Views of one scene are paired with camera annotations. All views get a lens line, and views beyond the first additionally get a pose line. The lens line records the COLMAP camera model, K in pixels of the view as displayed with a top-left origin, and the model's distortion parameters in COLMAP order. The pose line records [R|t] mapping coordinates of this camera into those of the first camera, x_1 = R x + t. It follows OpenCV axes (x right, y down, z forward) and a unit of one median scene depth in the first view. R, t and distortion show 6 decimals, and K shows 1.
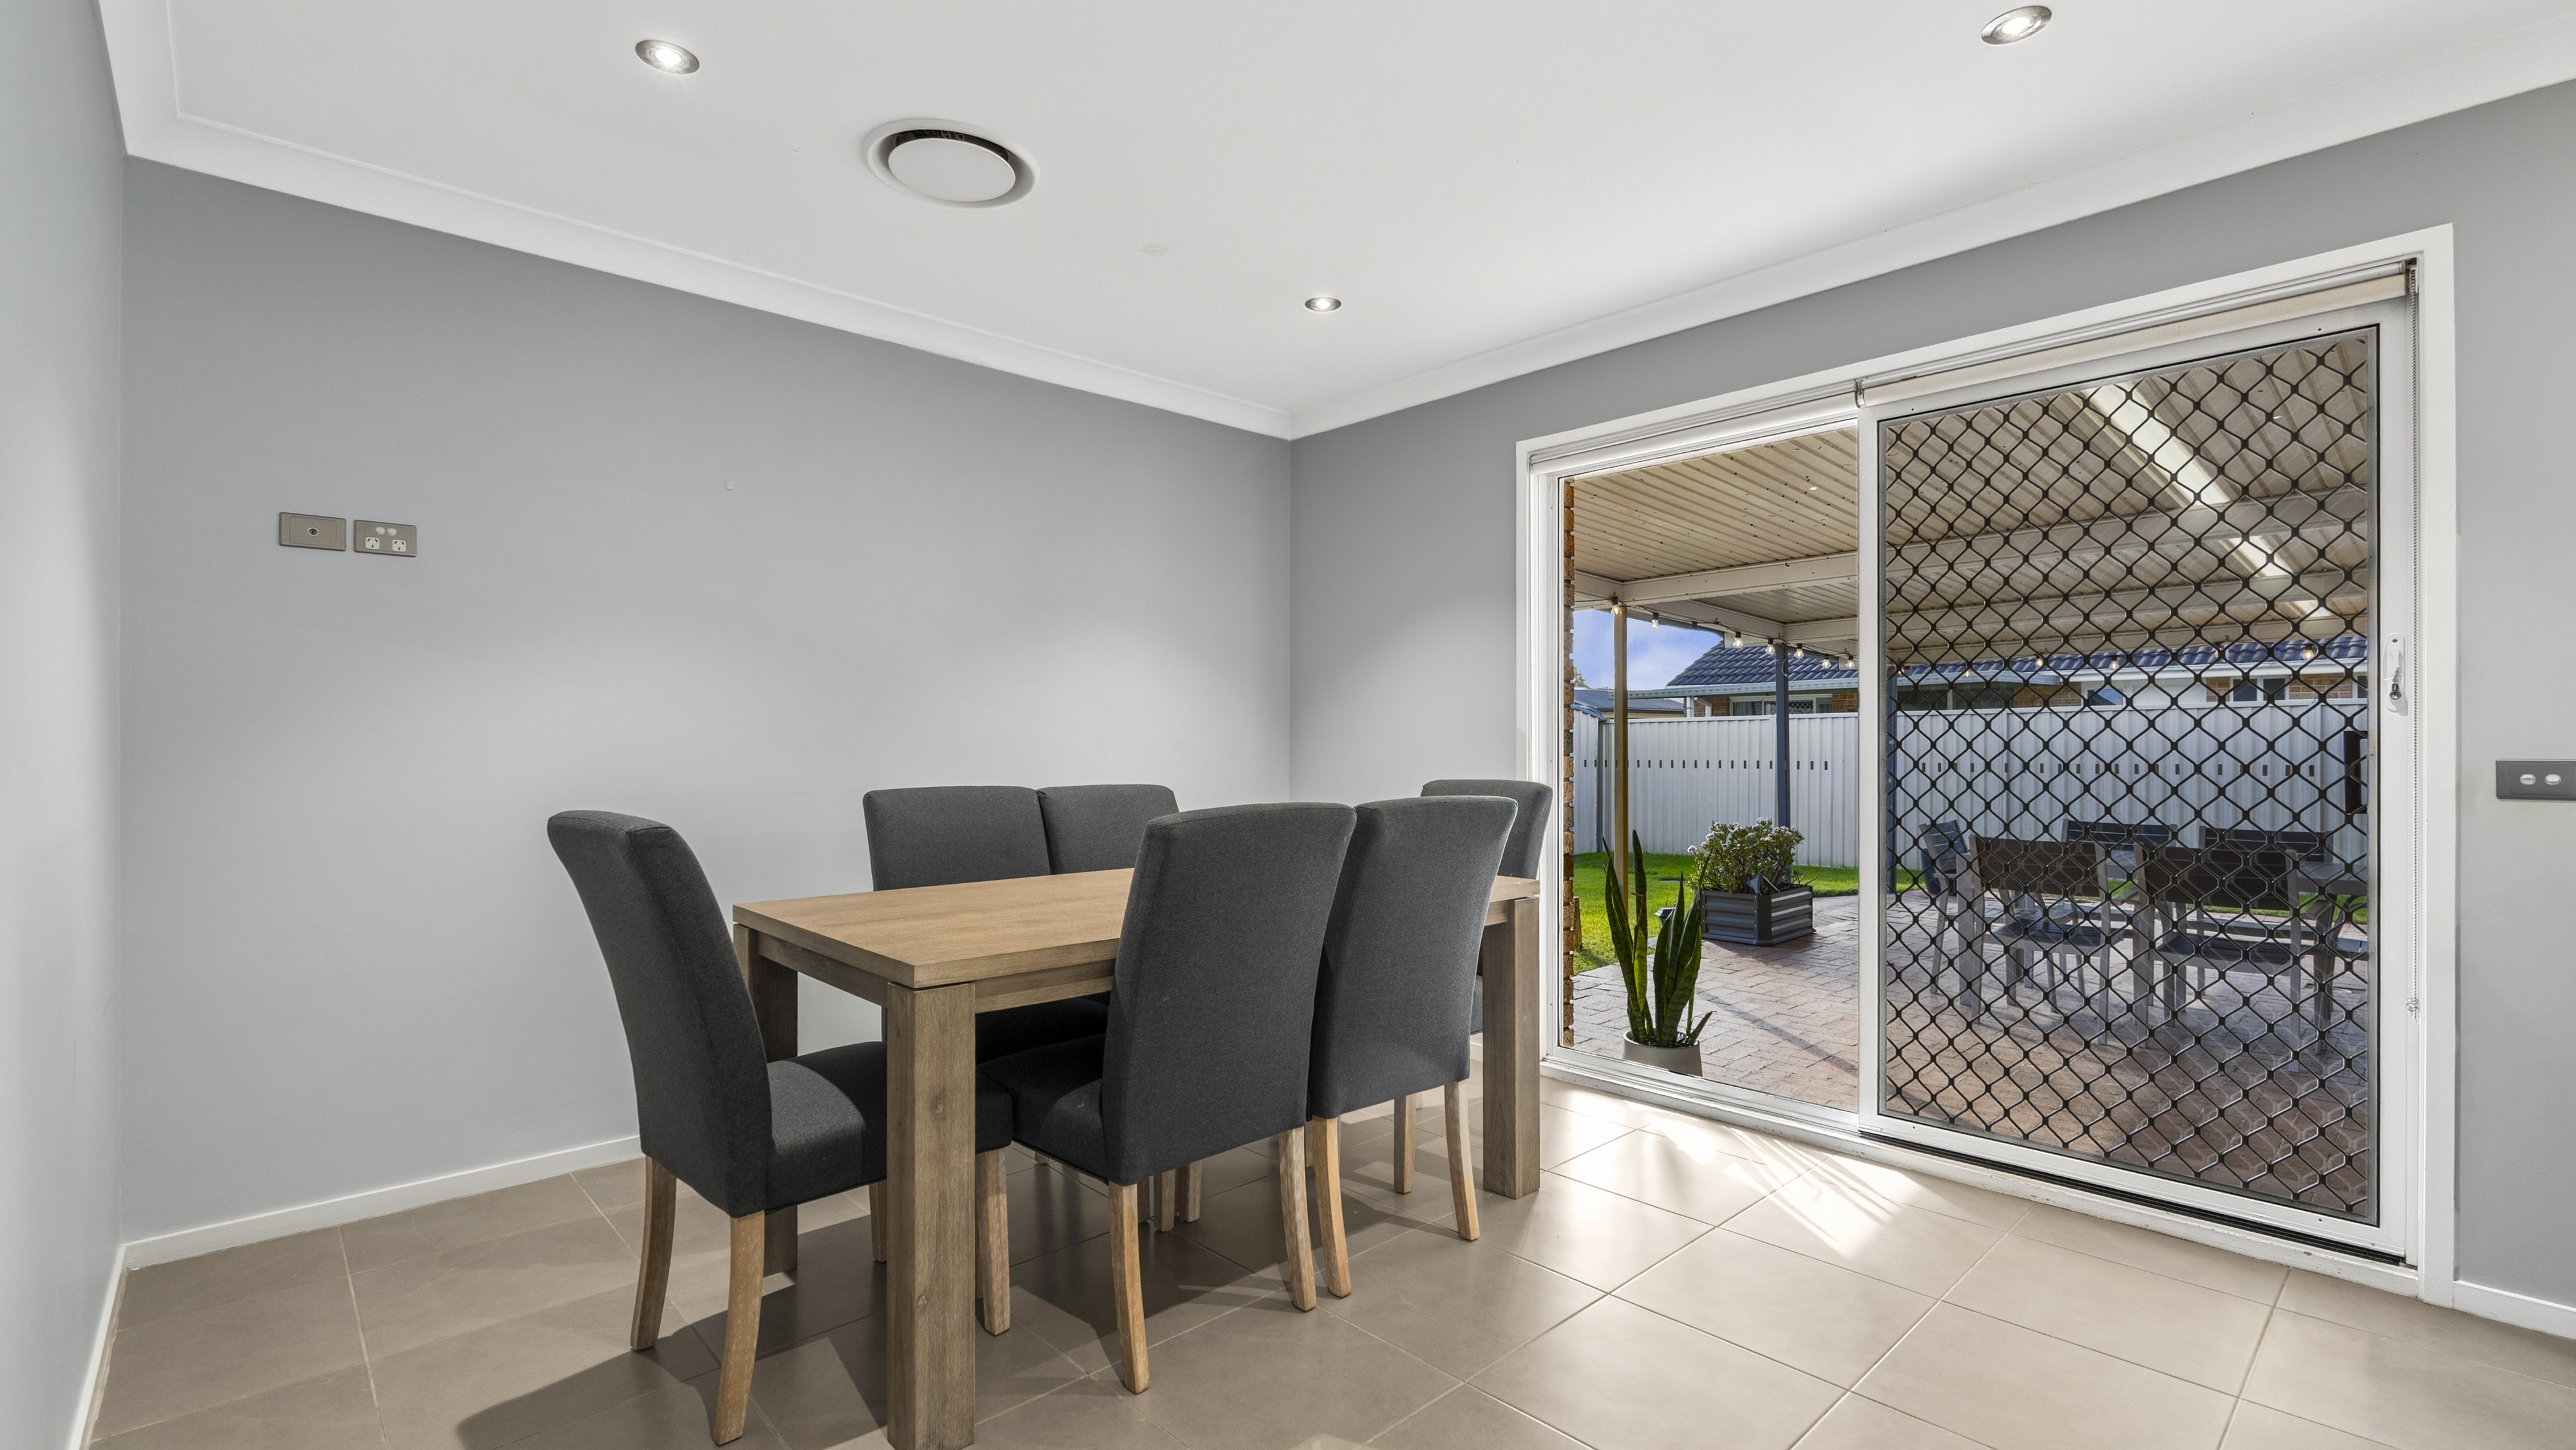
lens RADIAL K [[1110.1, 0, 1286.2], [0, 1110.1, 748.6], [0, 0, 1]] dist [-0.022976, 0.000001]
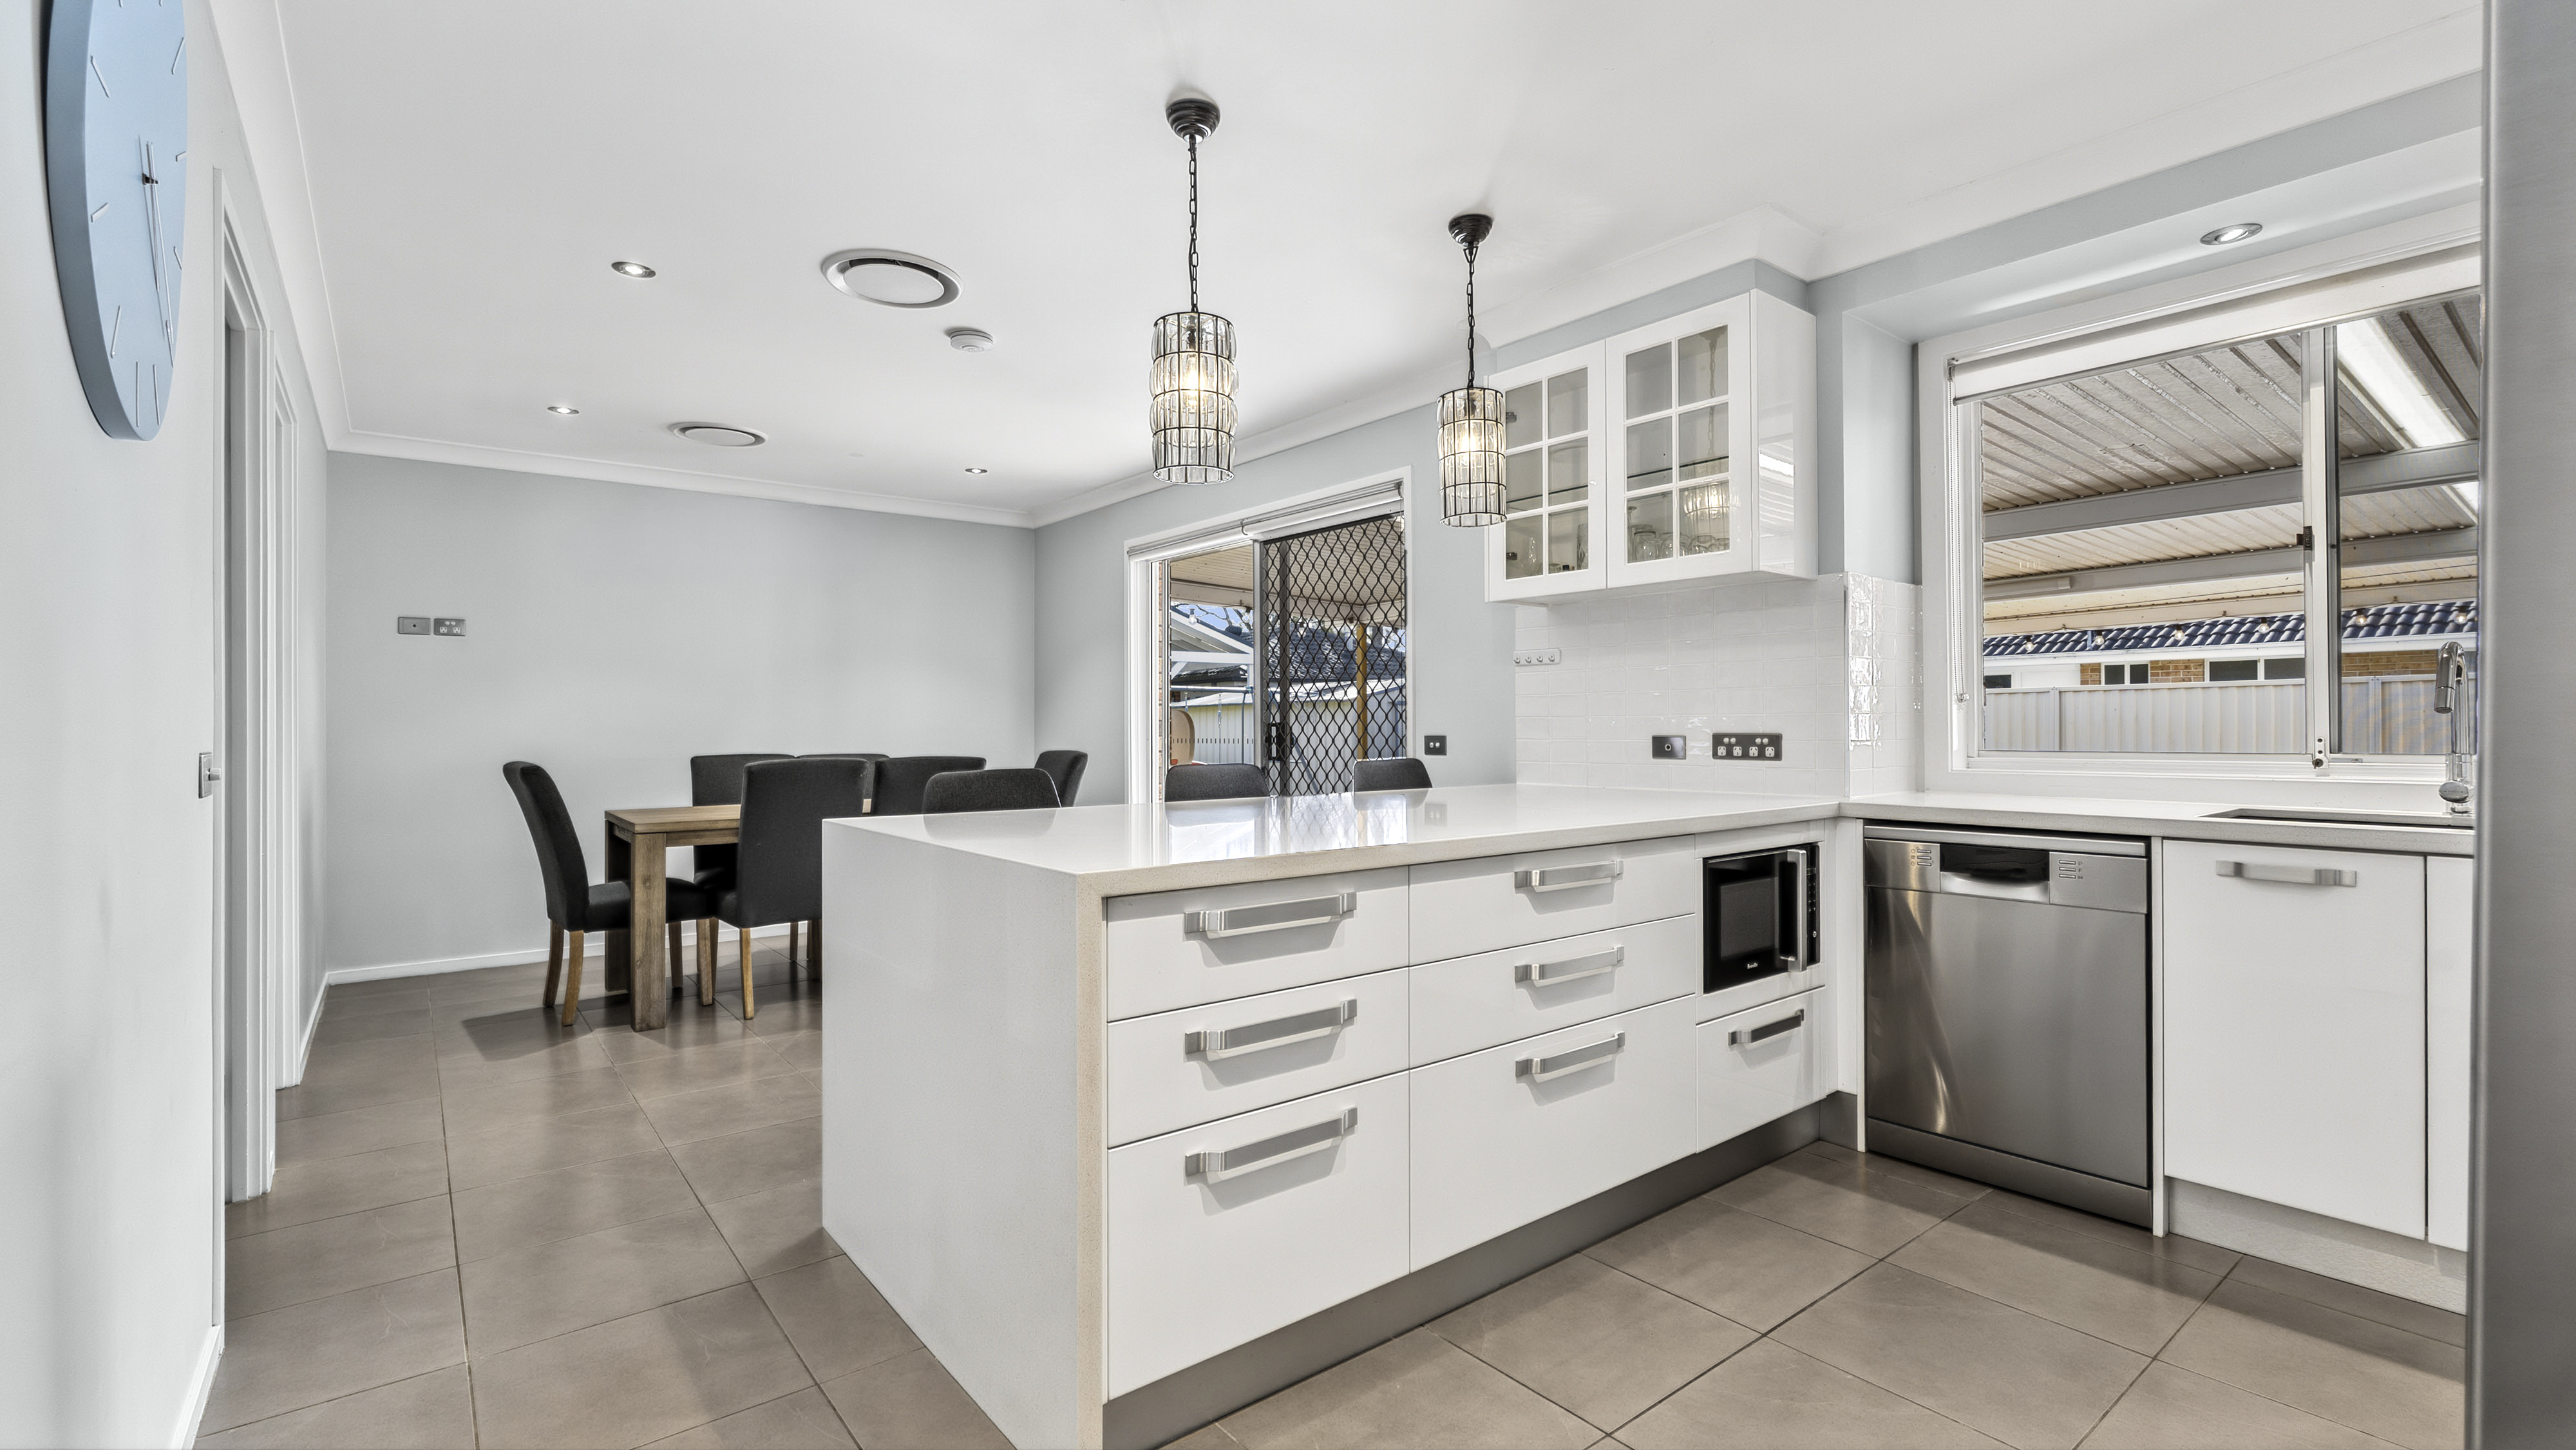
lens RADIAL K [[1126.7, 0, 1291.1], [0, 1126.7, 723.9], [0, 0, 1]] dist [0.000040, 0.000143]
pose [[0.994977, -0.000404, -0.100100, 0.917342], [0.000655, 0.999997, 0.002476, -0.020167], [0.100099, -0.002530, 0.994974, -0.901141]]
